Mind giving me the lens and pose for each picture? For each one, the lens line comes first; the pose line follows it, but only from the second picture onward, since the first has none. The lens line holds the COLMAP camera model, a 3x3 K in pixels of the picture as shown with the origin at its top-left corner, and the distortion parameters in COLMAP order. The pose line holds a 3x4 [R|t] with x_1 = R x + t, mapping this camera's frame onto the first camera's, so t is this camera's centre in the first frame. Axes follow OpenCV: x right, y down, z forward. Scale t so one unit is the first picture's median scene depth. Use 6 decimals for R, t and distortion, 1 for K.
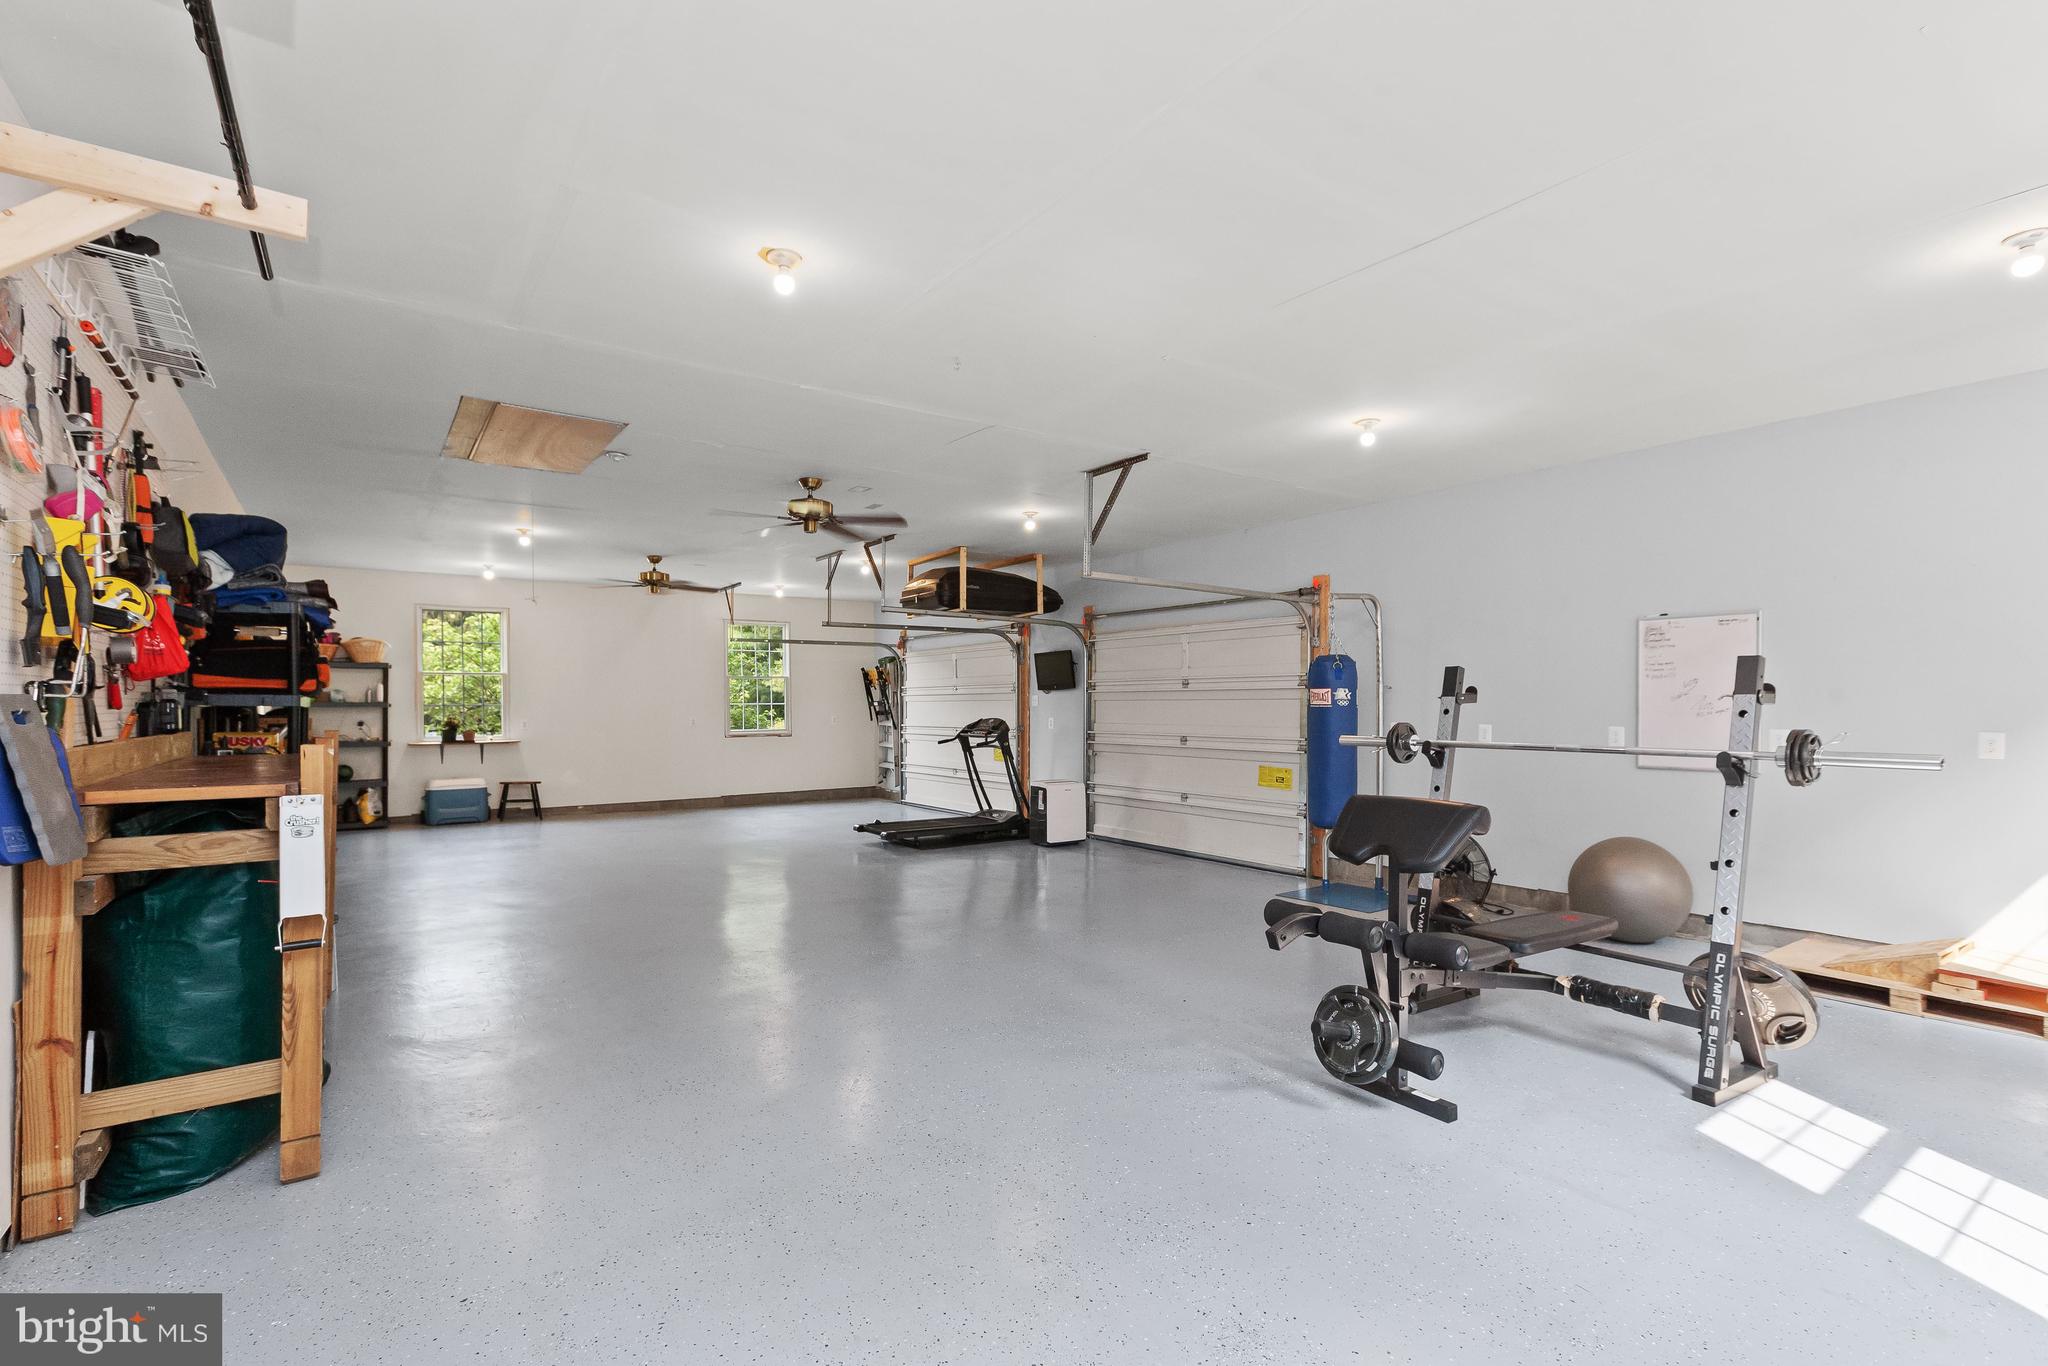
lens RADIAL K [[930.1, 0, 1027.2], [0, 930.1, 696.4], [0, 0, 1]] dist [-0.000184, 0.003014]
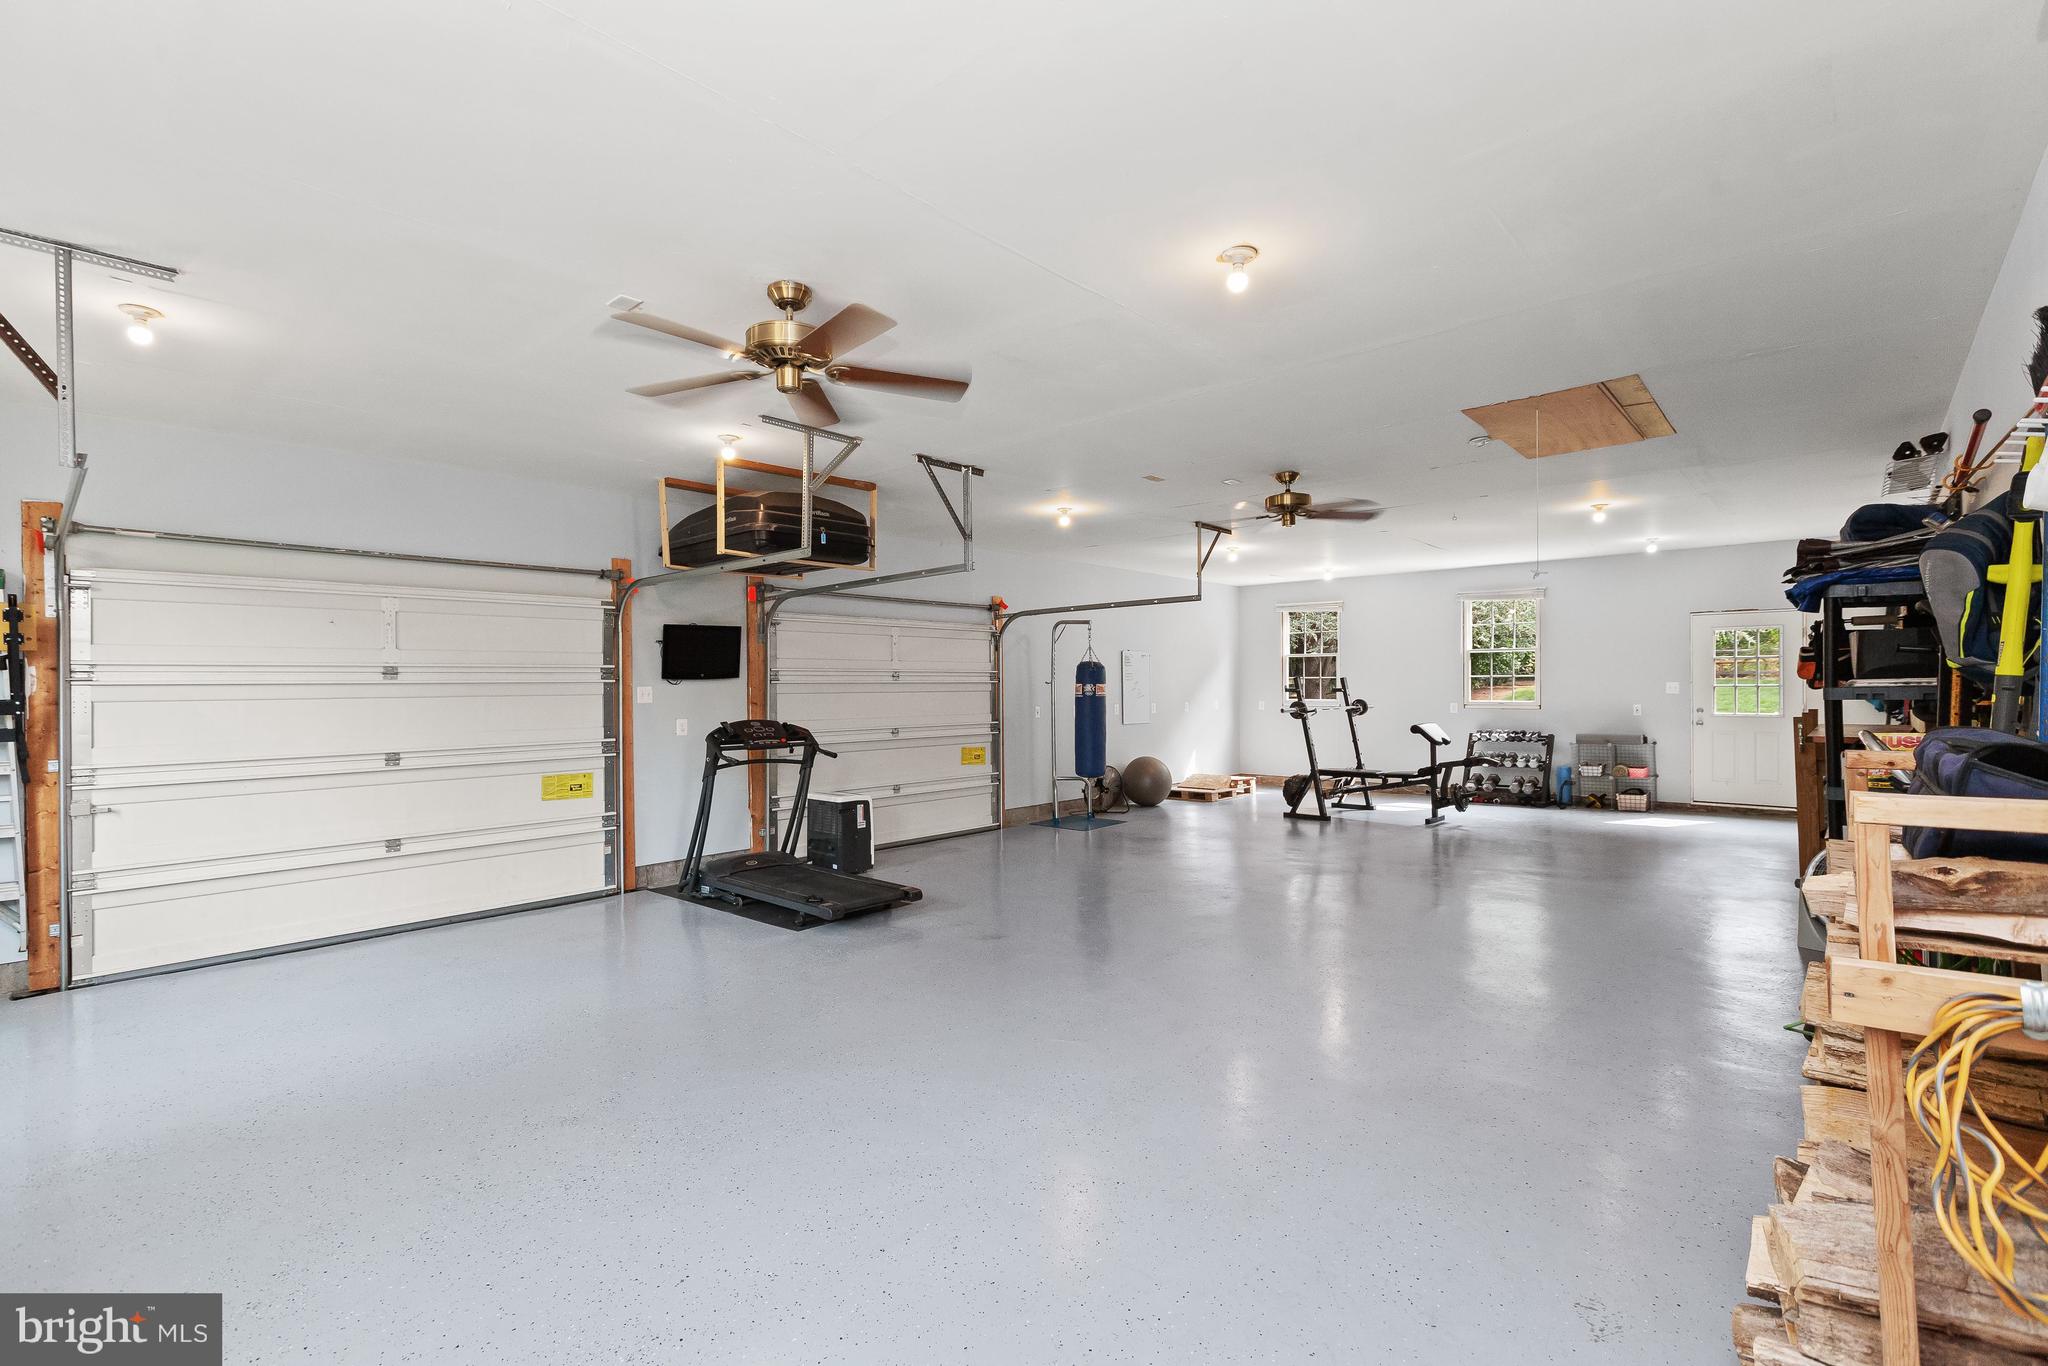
lens RADIAL K [[930.1, 0, 1028.1], [0, 930.1, 682.8], [0, 0, 1]] dist [-0.000184, 0.003014]
pose [[-0.204927, 0.006431, 0.978756, -0.858419], [0.000059, 0.999978, -0.006558, 0.000102], [-0.978777, -0.001286, -0.204923, 1.081961]]
